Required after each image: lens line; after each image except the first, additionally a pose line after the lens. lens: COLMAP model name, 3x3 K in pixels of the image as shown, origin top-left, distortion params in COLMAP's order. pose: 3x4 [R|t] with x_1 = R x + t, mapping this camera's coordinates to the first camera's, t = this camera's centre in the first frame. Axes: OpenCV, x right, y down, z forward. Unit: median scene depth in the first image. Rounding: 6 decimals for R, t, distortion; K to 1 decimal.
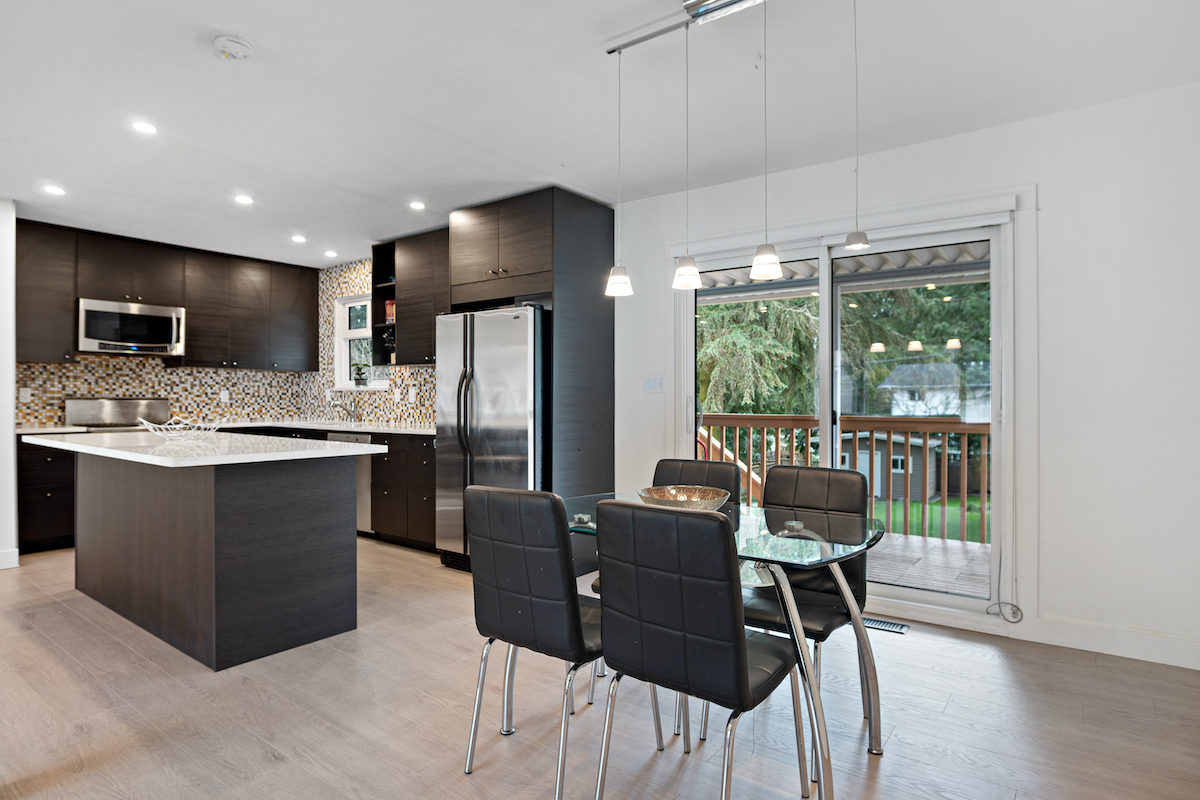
lens RADIAL K [[657.0, 0, 591.2], [0, 657.0, 394.3], [0, 0, 1]] dist [-0.033851, 0.010687]
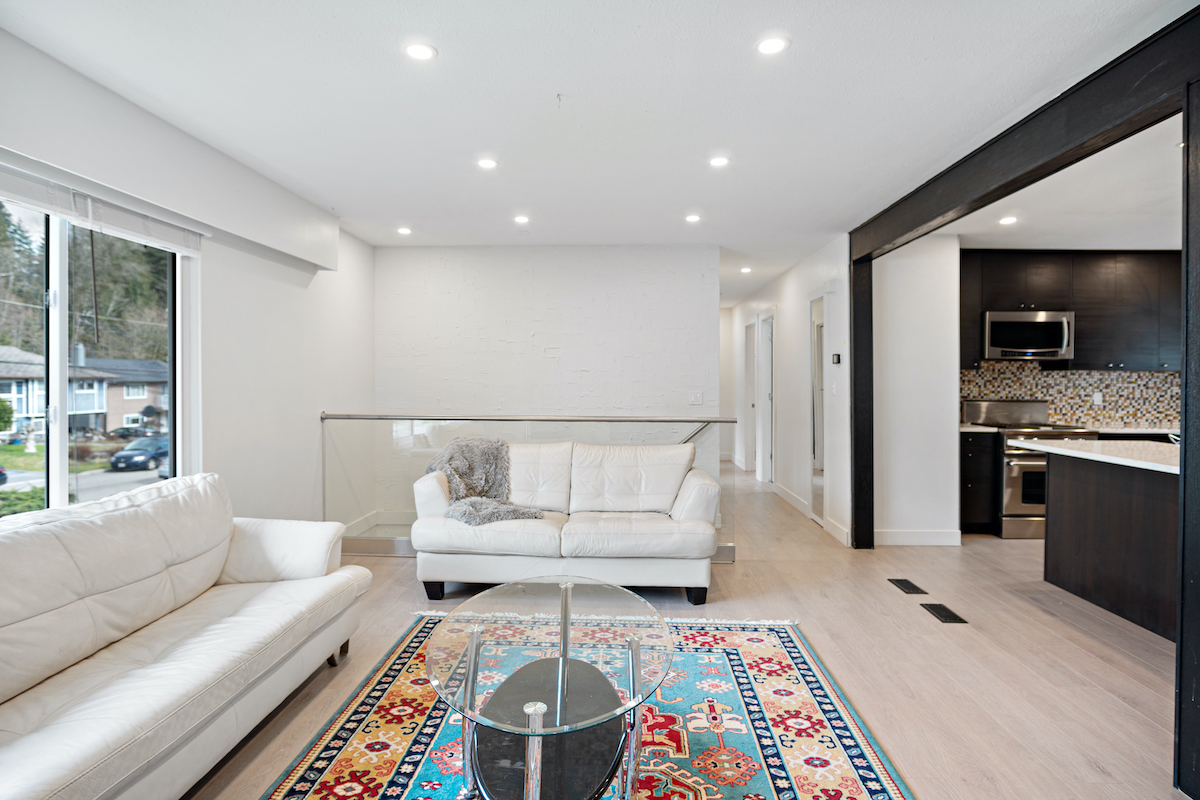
lens RADIAL K [[663.7, 0, 596.3], [0, 663.7, 385.4], [0, 0, 1]] dist [-0.030943, 0.008976]
pose [[0.572281, 0.008577, -0.820013, -0.216719], [-0.000544, 0.999949, 0.010079, -0.028331], [0.820057, -0.005322, 0.572257, -0.176690]]
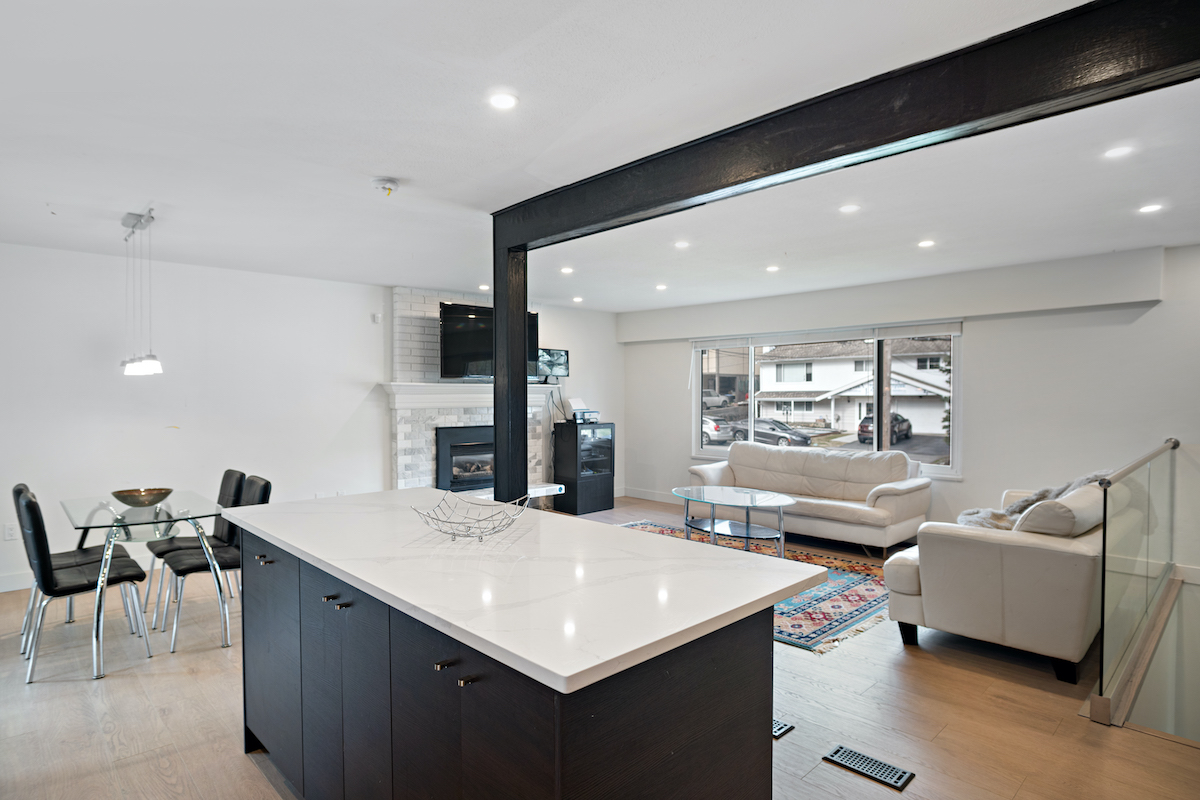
lens RADIAL K [[643.3, 0, 595.5], [0, 643.3, 402.4], [0, 0, 1]] dist [-0.032669, 0.009867]
pose [[-0.987224, -0.000270, 0.159337, -0.504348], [0.000487, 0.999989, 0.004711, -0.036505], [-0.159336, 0.004728, -0.987213, 0.945254]]
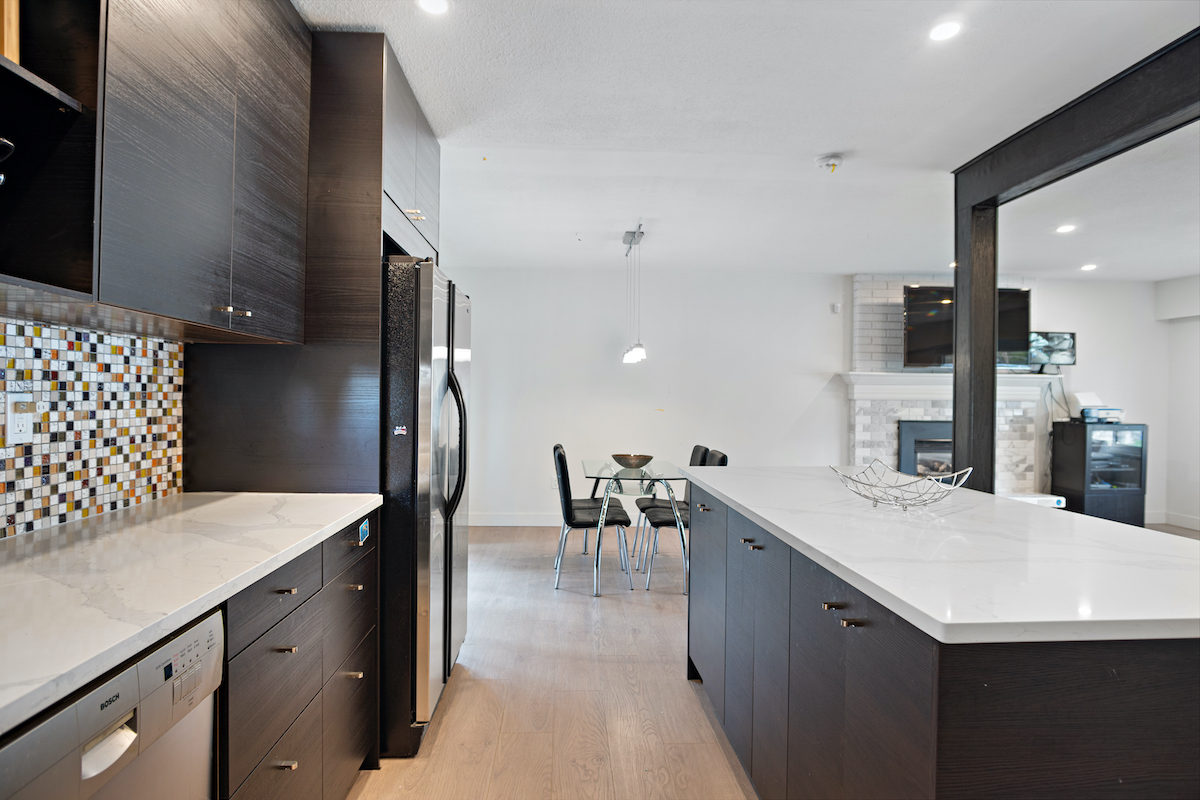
lens RADIAL K [[643.3, 0, 595.5], [0, 643.3, 402.4], [0, 0, 1]] dist [-0.032669, 0.009867]
pose [[-0.644111, -0.011790, 0.764841, -0.532011], [-0.015108, 0.999882, 0.002689, -0.011525], [-0.764783, -0.009823, -0.644213, 0.936506]]
